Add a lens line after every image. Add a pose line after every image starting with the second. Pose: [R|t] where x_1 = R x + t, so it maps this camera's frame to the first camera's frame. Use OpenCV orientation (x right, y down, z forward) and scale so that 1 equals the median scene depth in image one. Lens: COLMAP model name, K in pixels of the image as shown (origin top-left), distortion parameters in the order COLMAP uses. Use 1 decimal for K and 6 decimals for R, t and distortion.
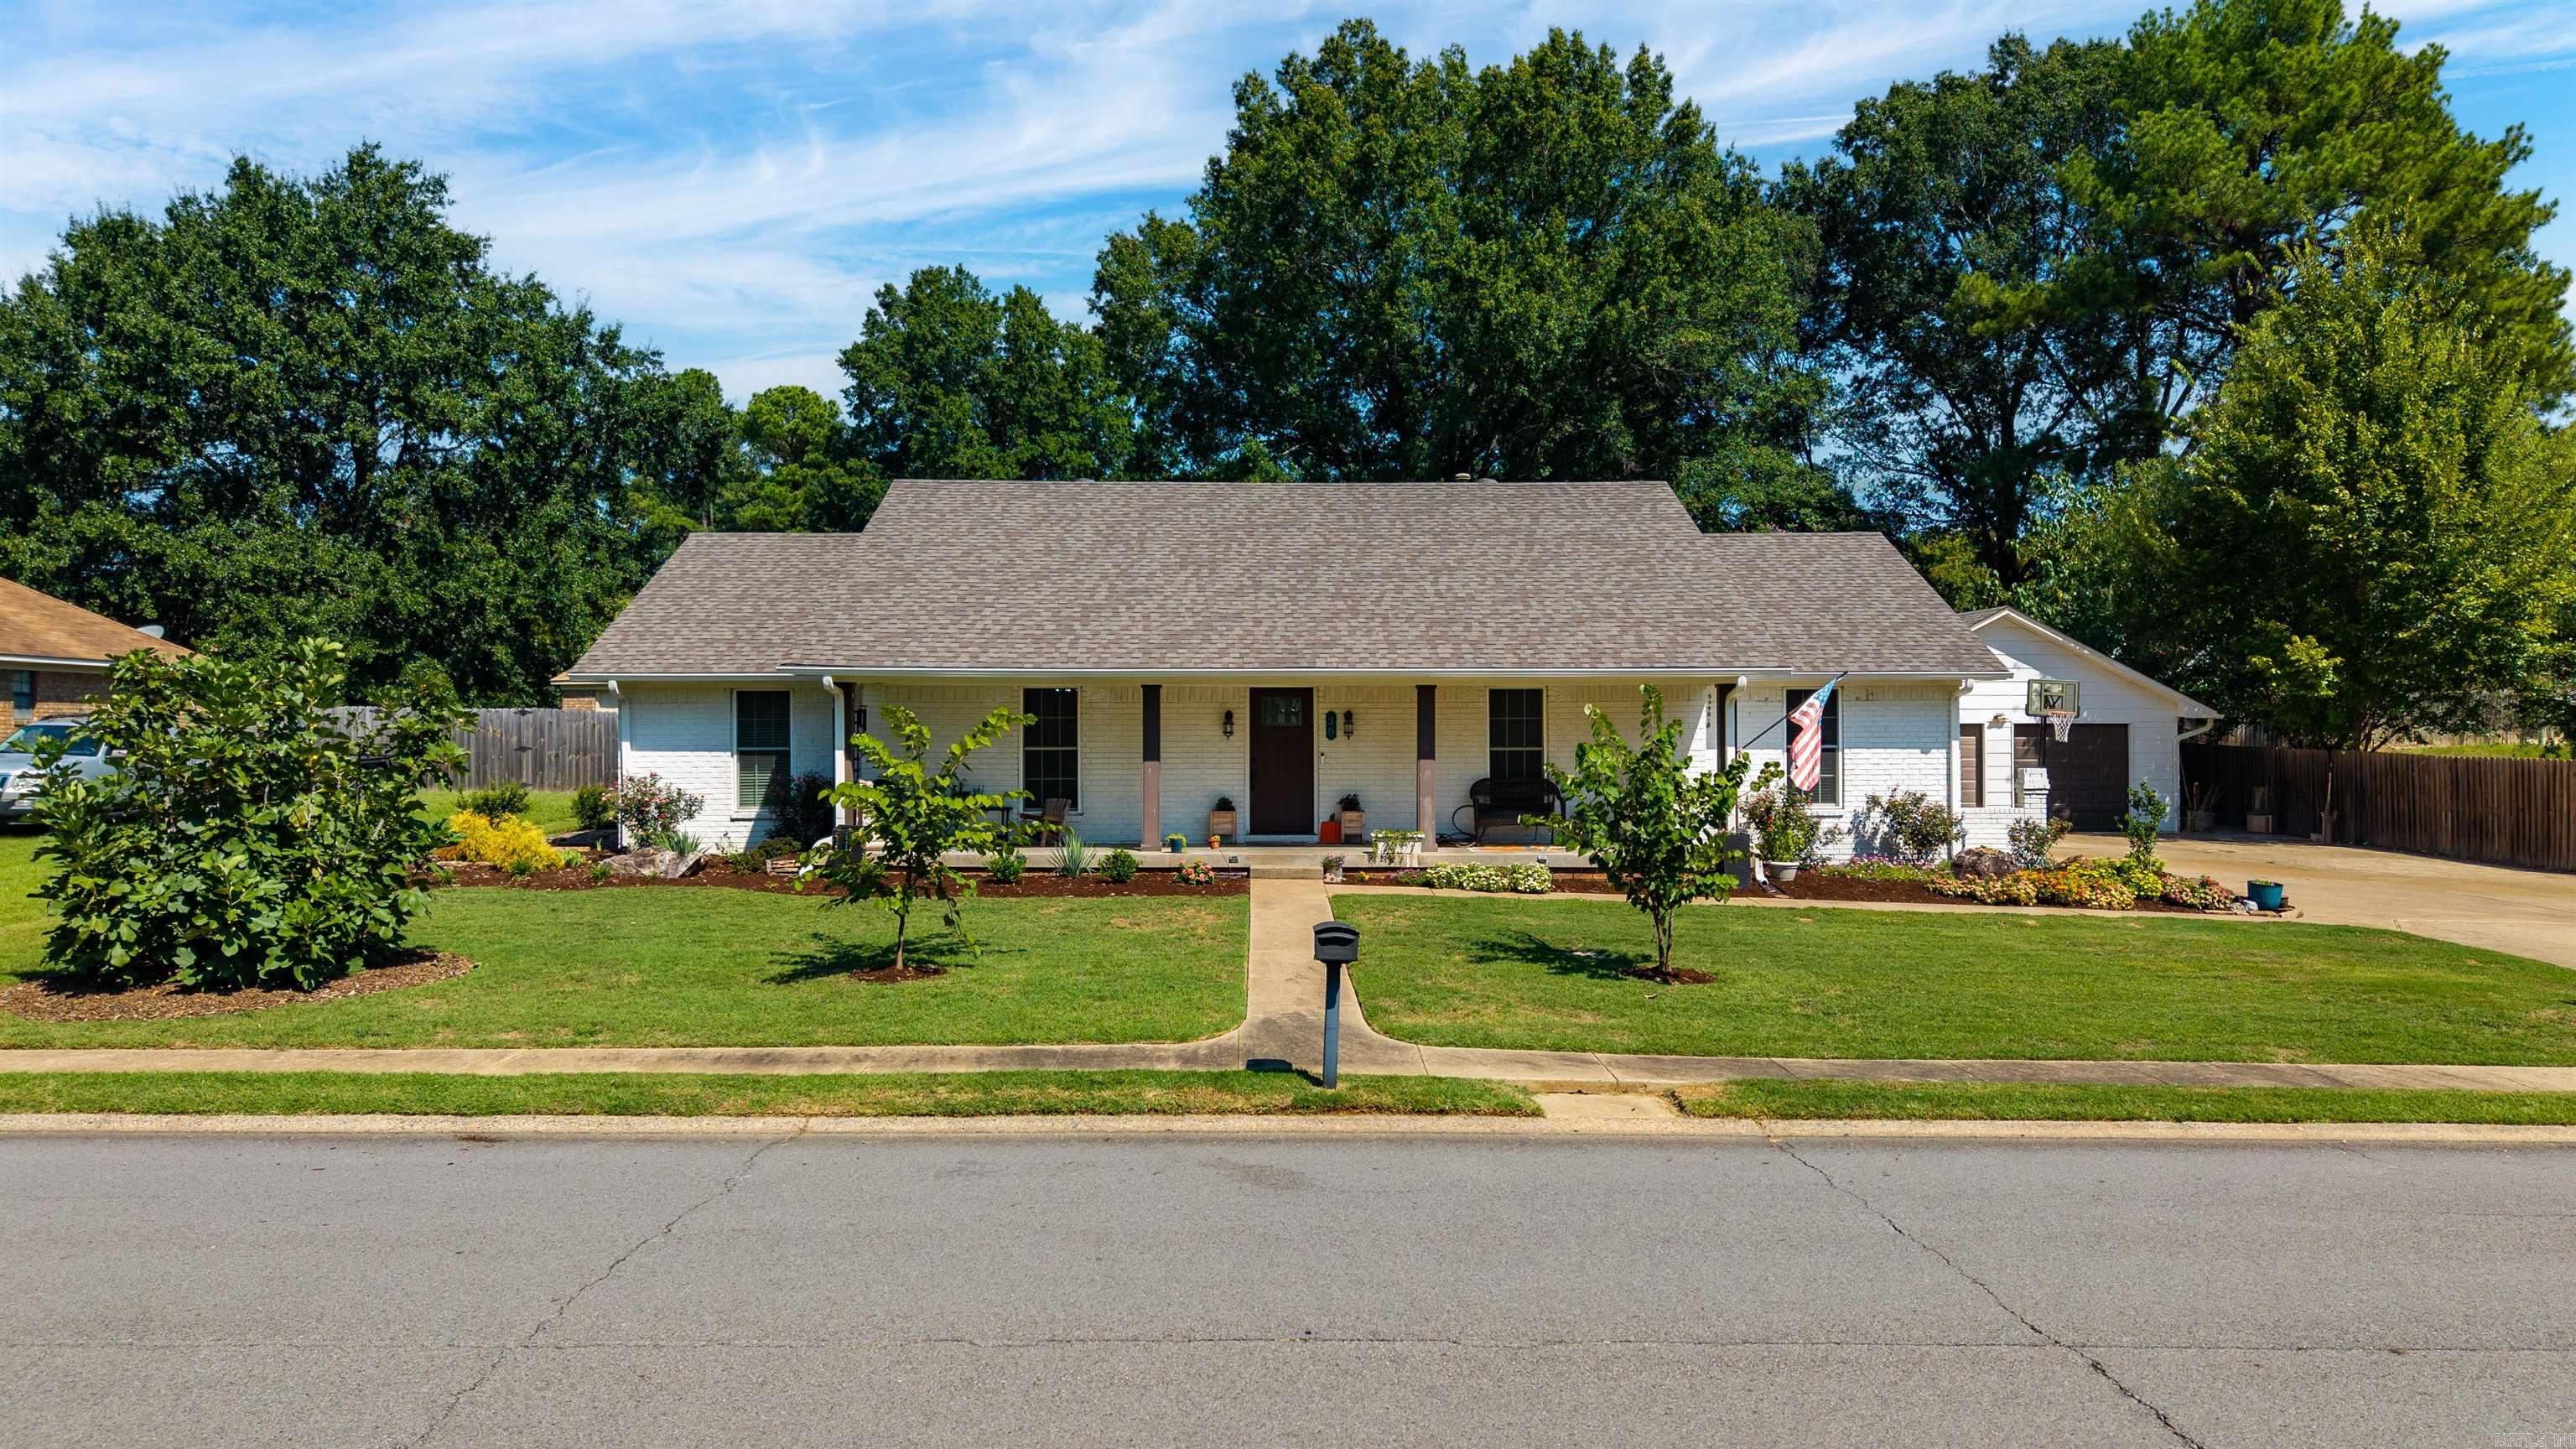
lens RADIAL K [[1775.3, 0, 1283.4], [0, 1775.3, 739.4], [0, 0, 1]] dist [0.002563, -0.005372]
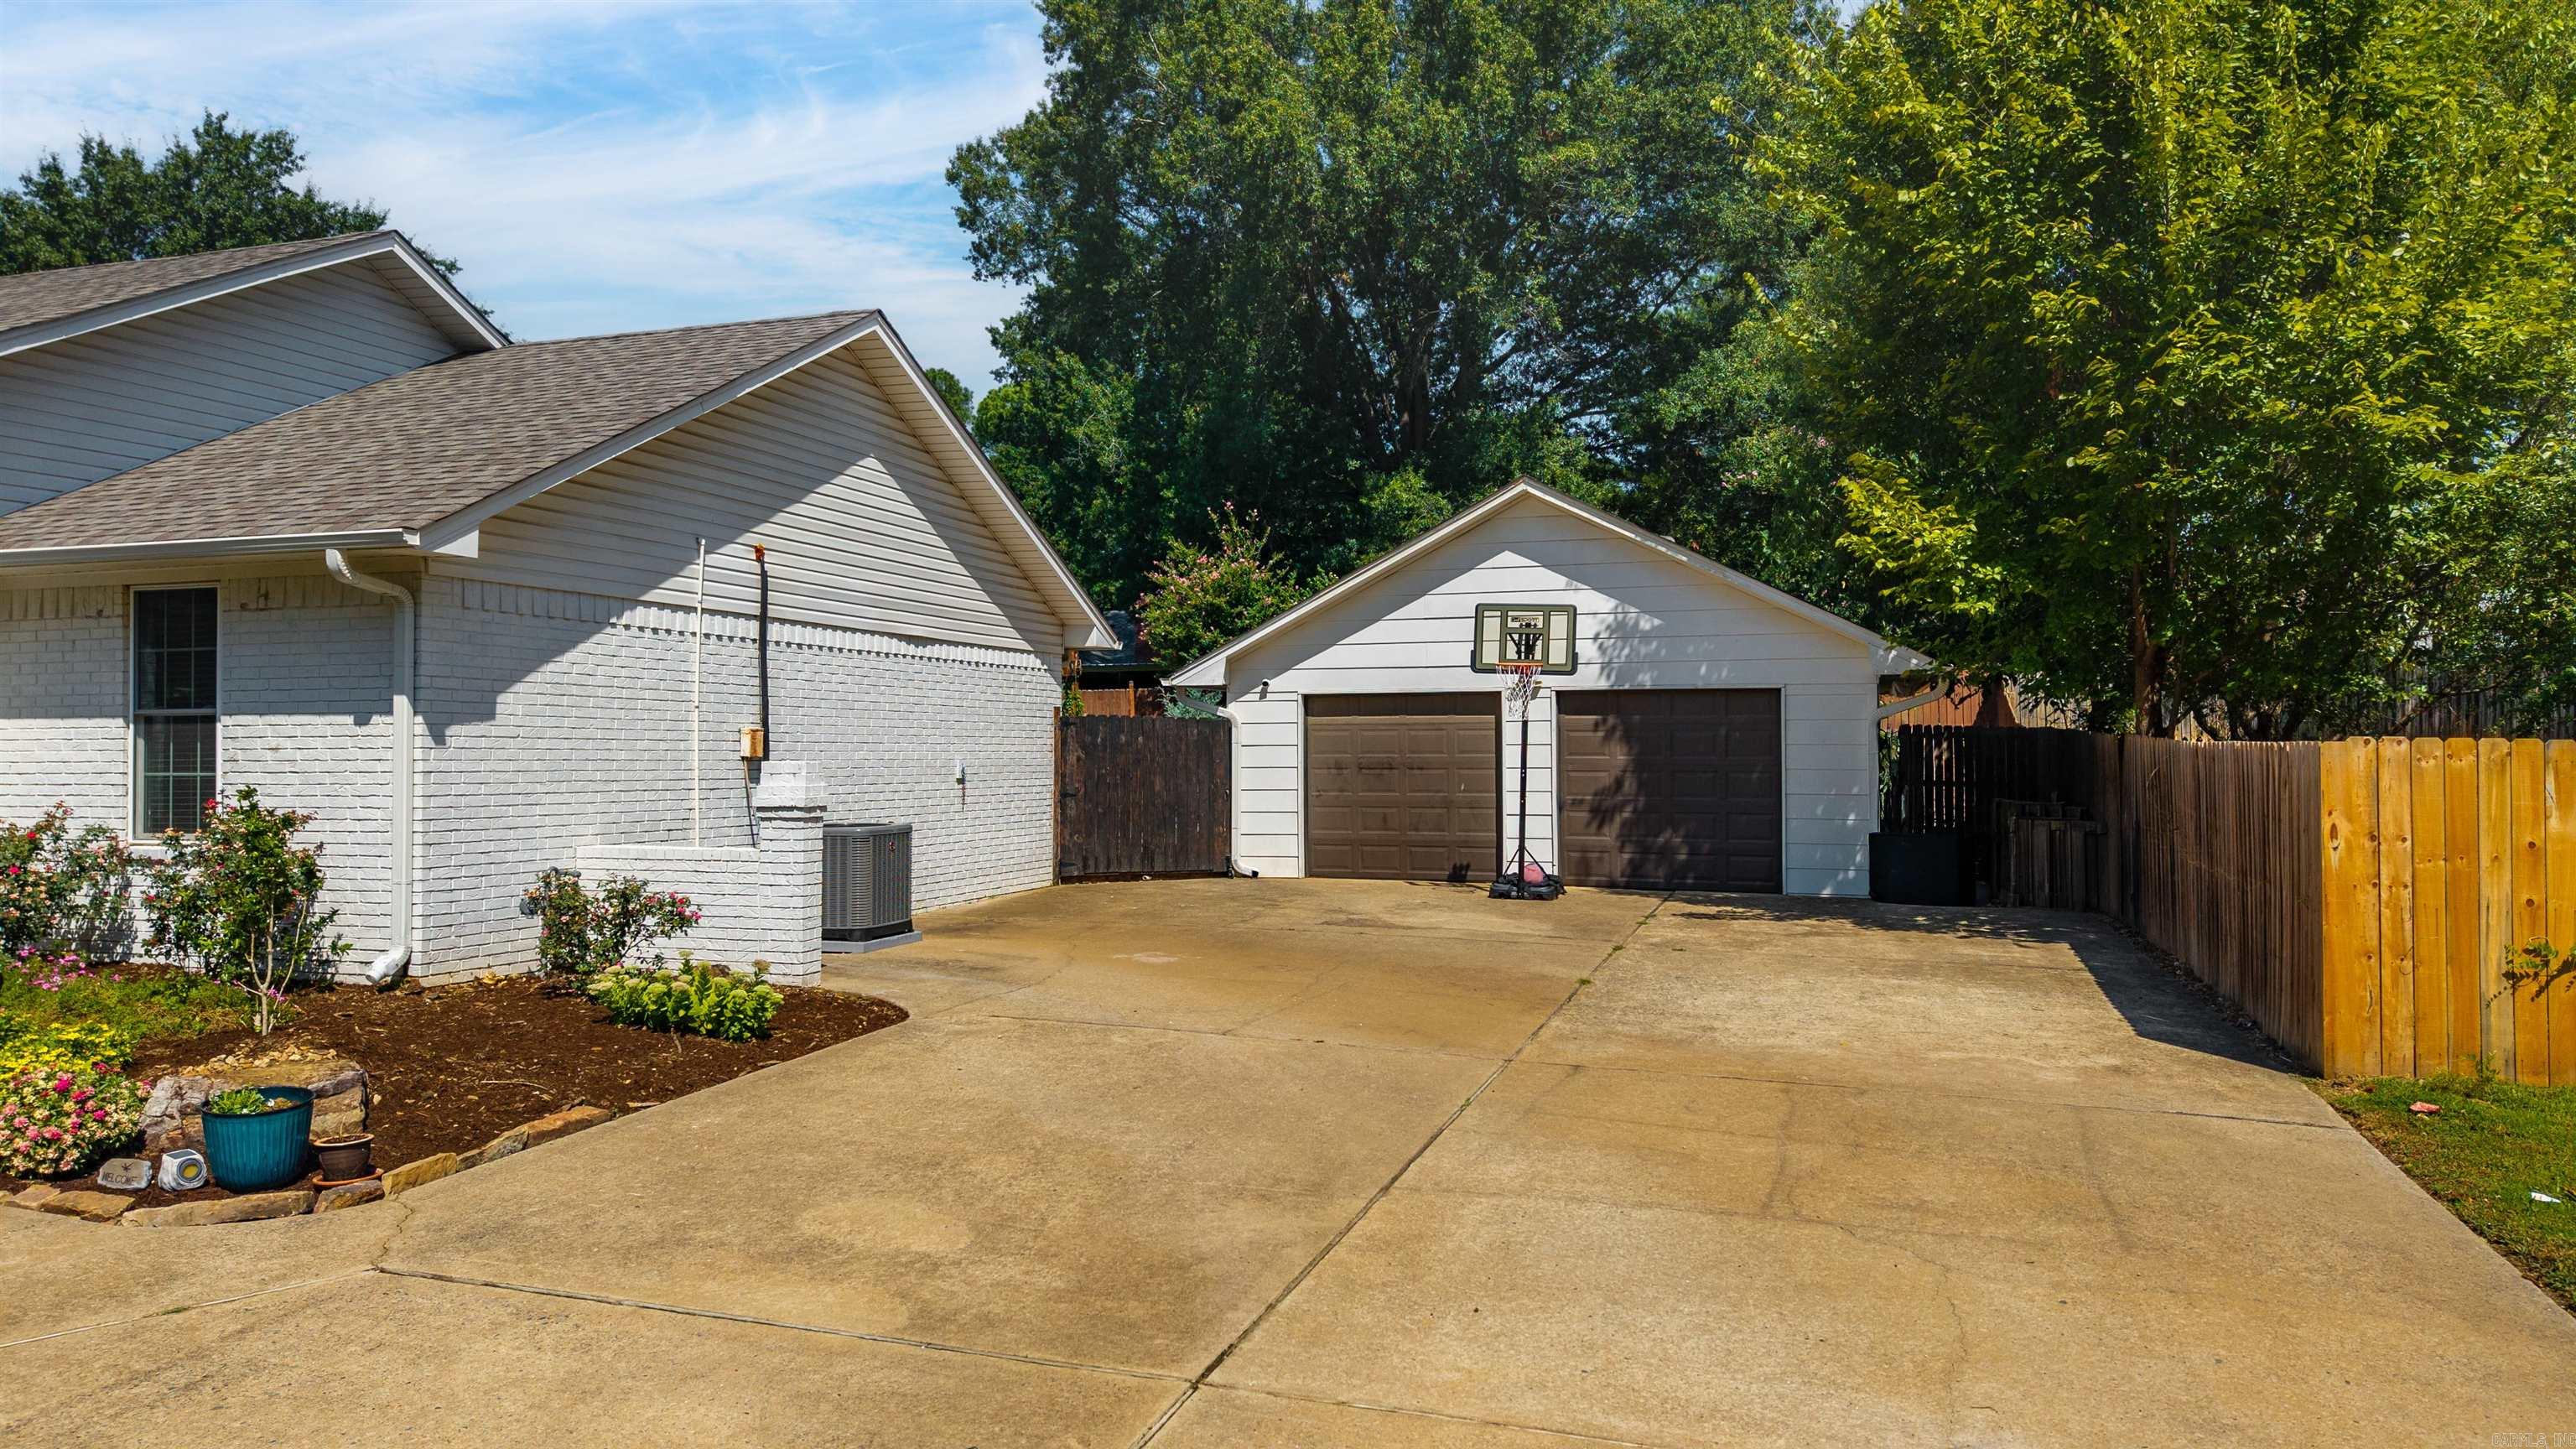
lens RADIAL K [[1775.3, 0, 1283.4], [0, 1775.3, 739.4], [0, 0, 1]] dist [0.002563, -0.005372]
pose [[0.941463, -0.008054, -0.337021, 0.511533], [0.004262, 0.999919, -0.011991, 0.014077], [0.337090, 0.009853, 0.941421, 0.473677]]
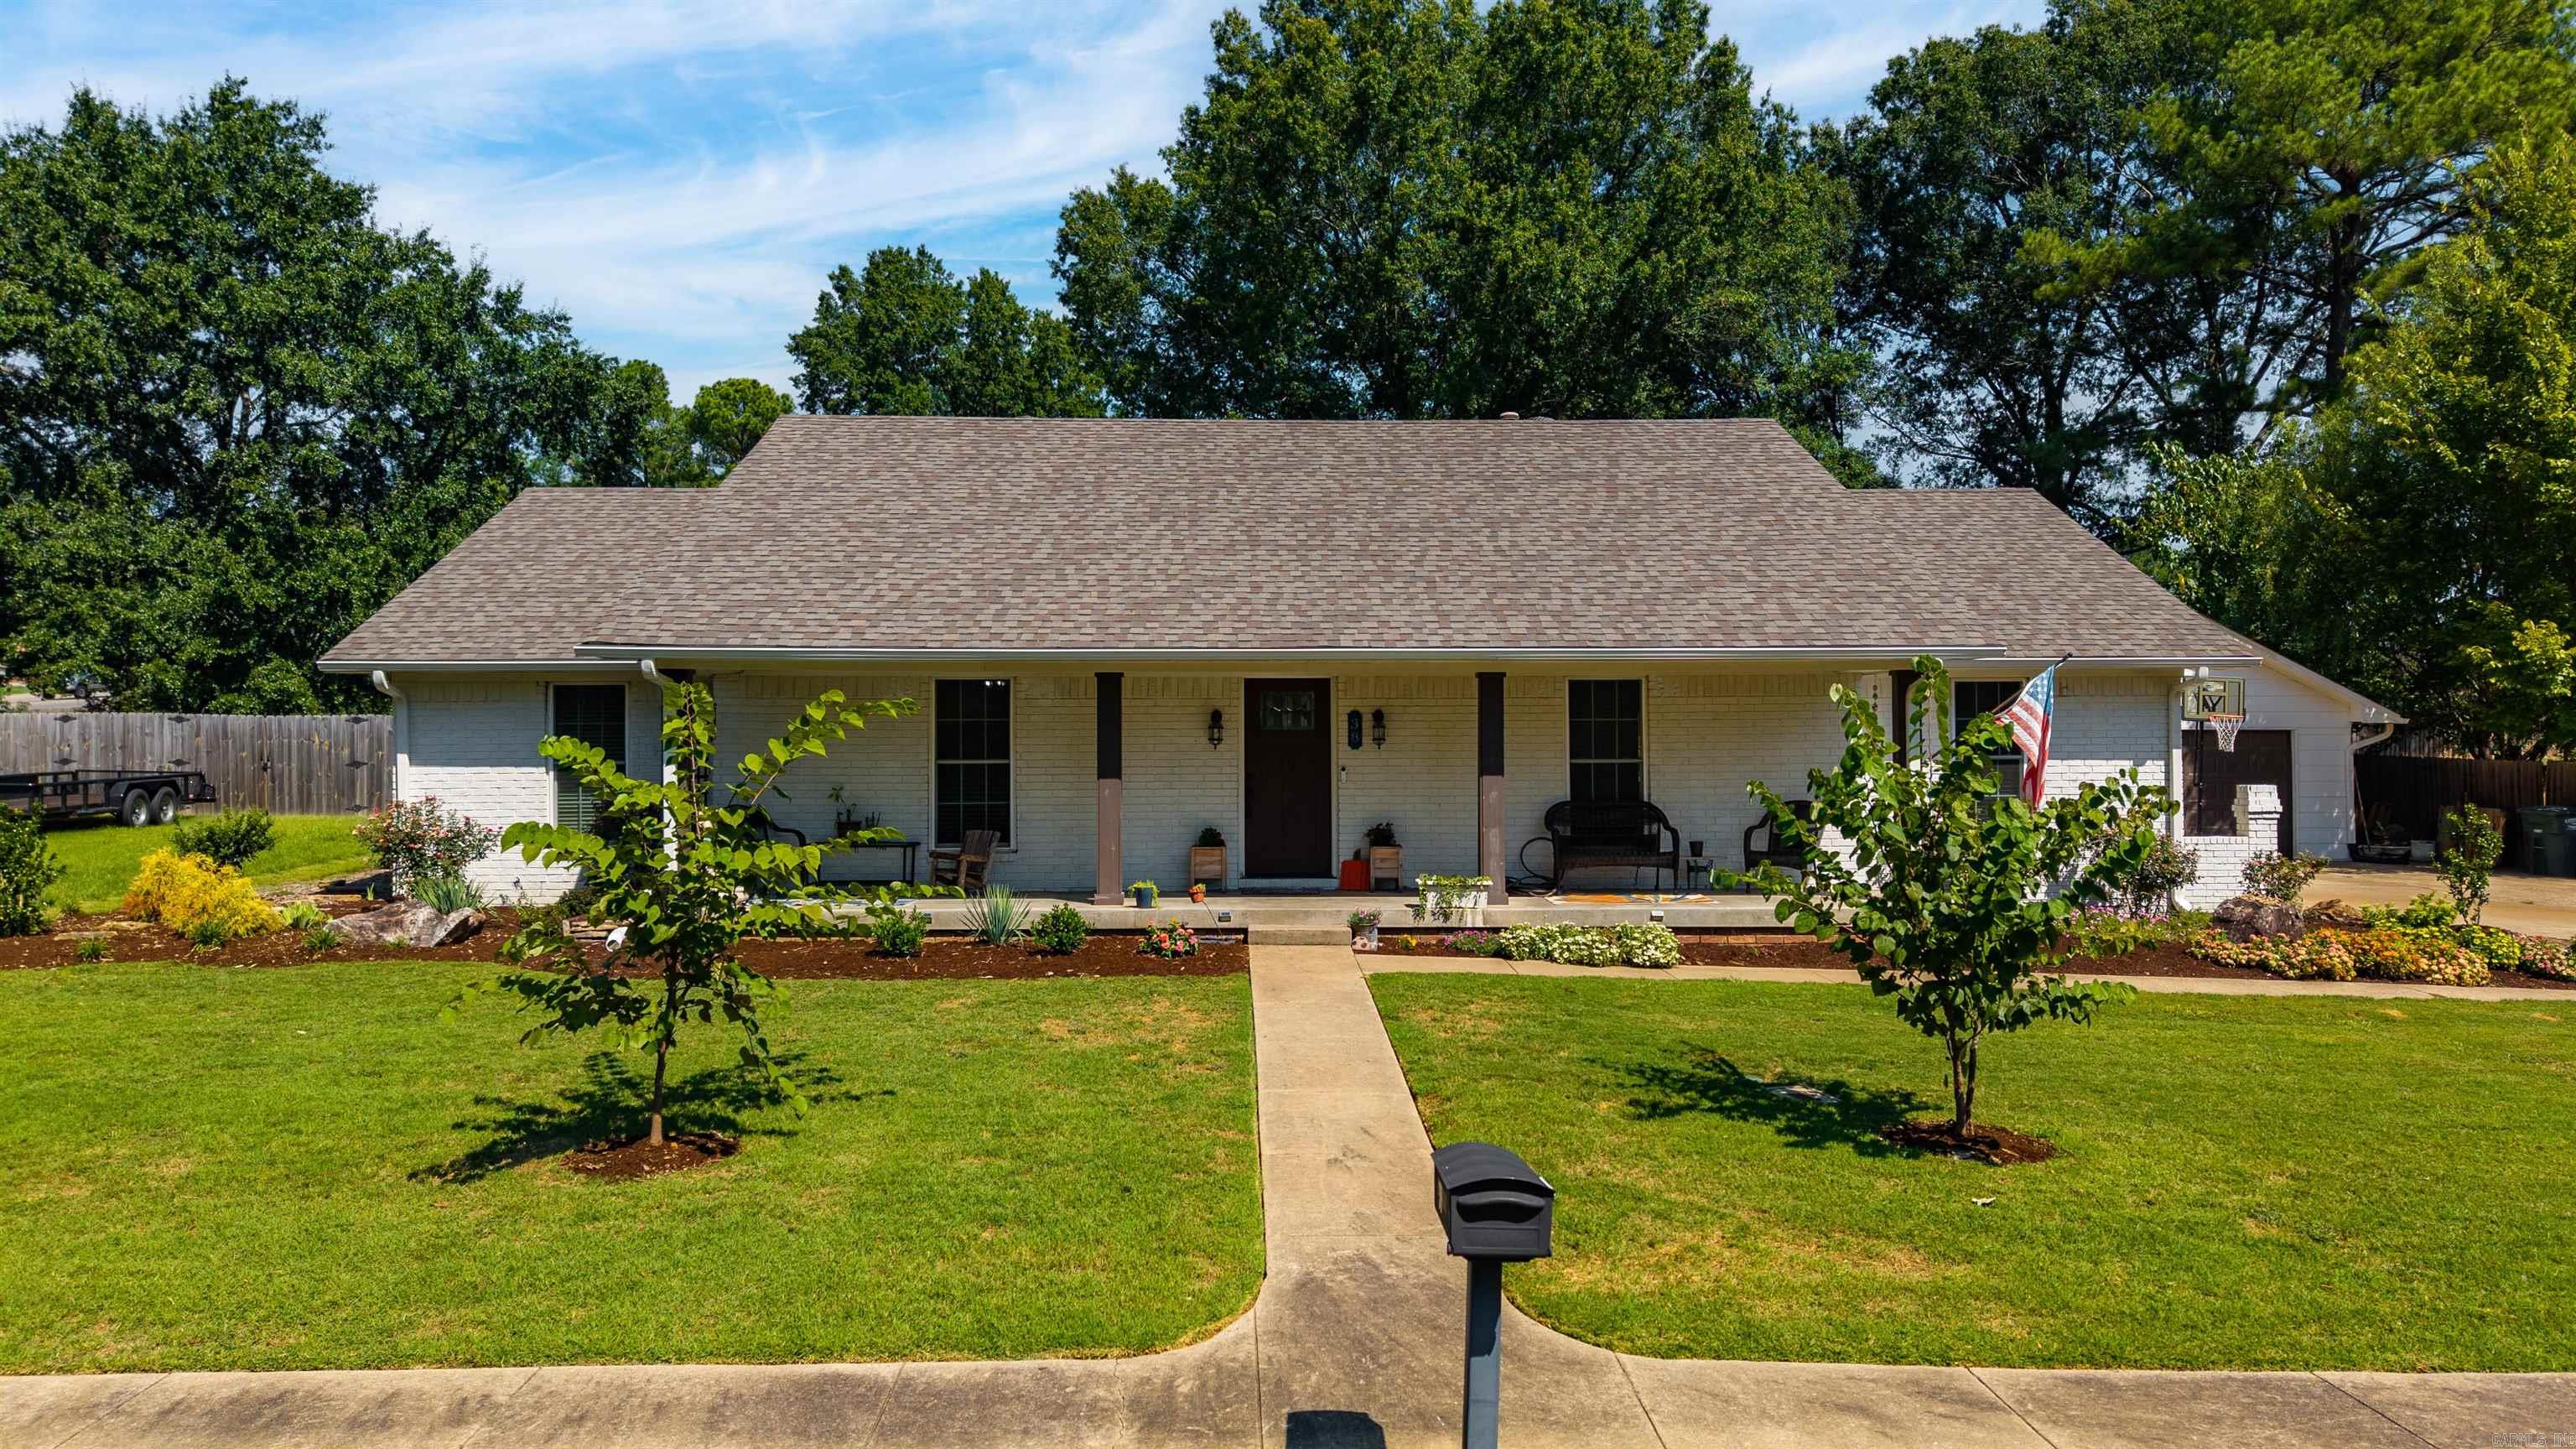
lens RADIAL K [[1759.8, 0, 1283.7], [0, 1759.8, 784.6], [0, 0, 1]] dist [-0.009779, -0.005326]
pose [[0.999910, -0.002299, 0.013251, -0.008445], [0.002065, 0.999843, 0.017624, 0.001326], [-0.013290, -0.017595, 0.999757, 0.182523]]
